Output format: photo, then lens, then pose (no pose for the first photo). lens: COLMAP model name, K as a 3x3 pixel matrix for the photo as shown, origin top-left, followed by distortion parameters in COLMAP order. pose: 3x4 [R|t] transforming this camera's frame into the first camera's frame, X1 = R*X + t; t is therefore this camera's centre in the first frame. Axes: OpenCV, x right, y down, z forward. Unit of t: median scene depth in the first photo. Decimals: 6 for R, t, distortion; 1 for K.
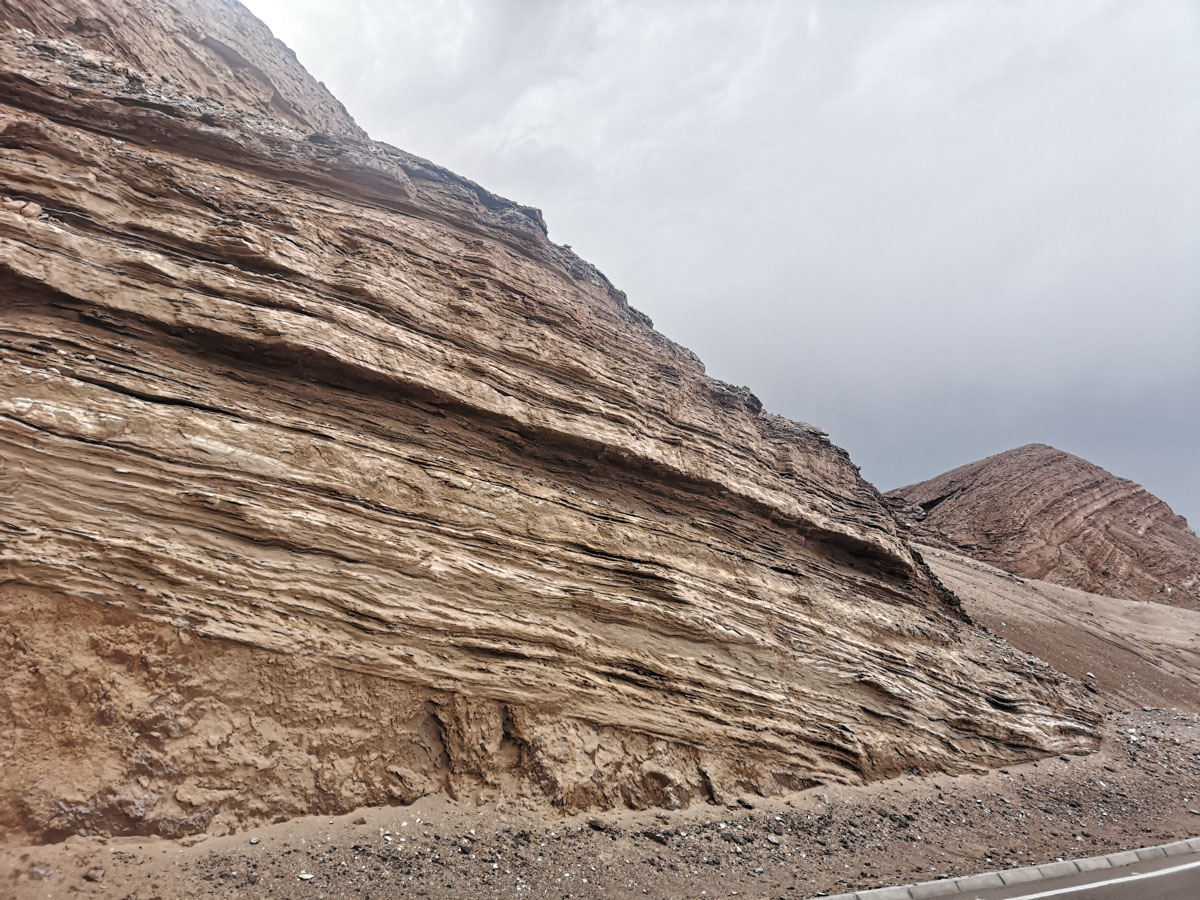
lens RADIAL K [[922.0, 0, 598.4], [0, 922.0, 447.6], [0, 0, 1]] dist [0.060693, -0.051639]
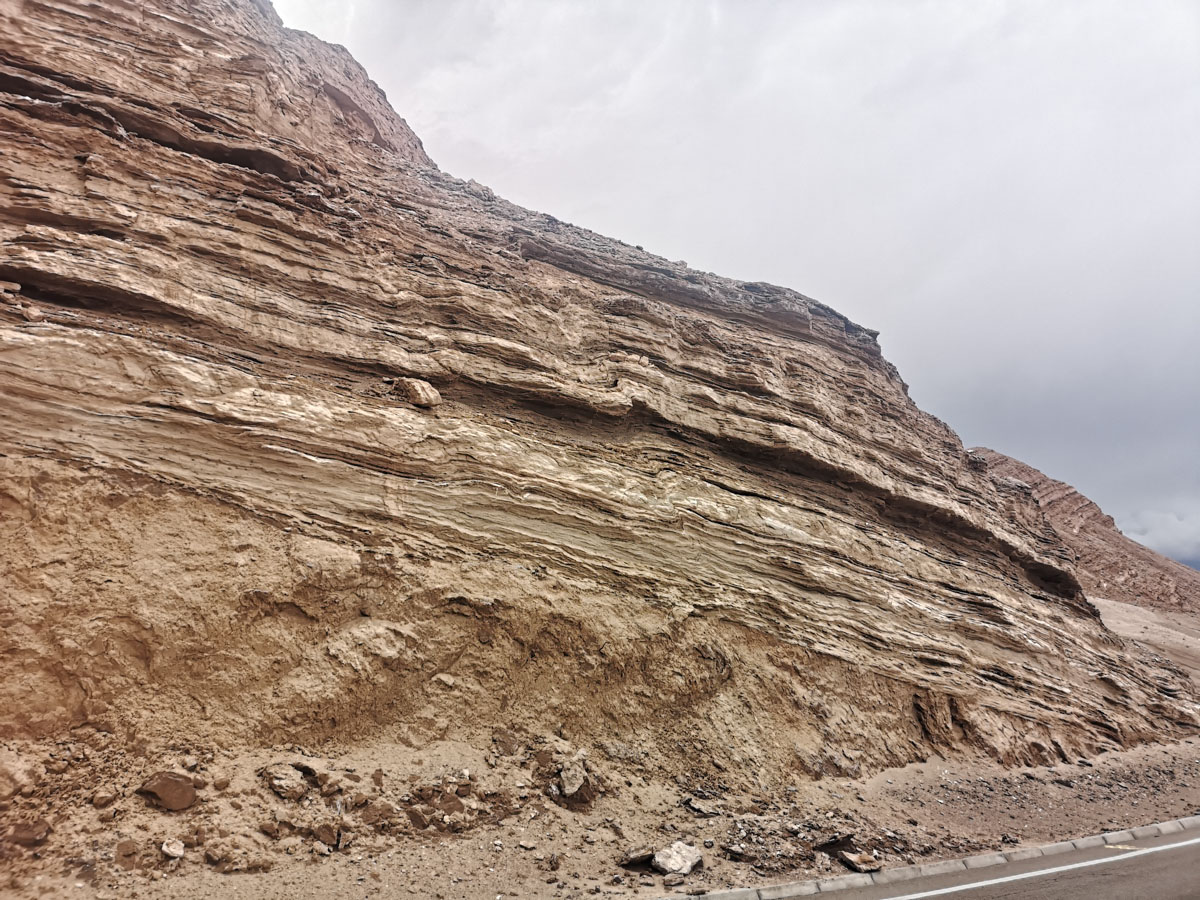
lens RADIAL K [[922.0, 0, 600.9], [0, 922.0, 446.7], [0, 0, 1]] dist [0.060693, -0.051639]
pose [[0.996886, 0.009395, 0.078293, -0.702639], [-0.009926, 0.999930, 0.006391, -0.114580], [-0.078228, -0.007148, 0.996910, -0.395684]]
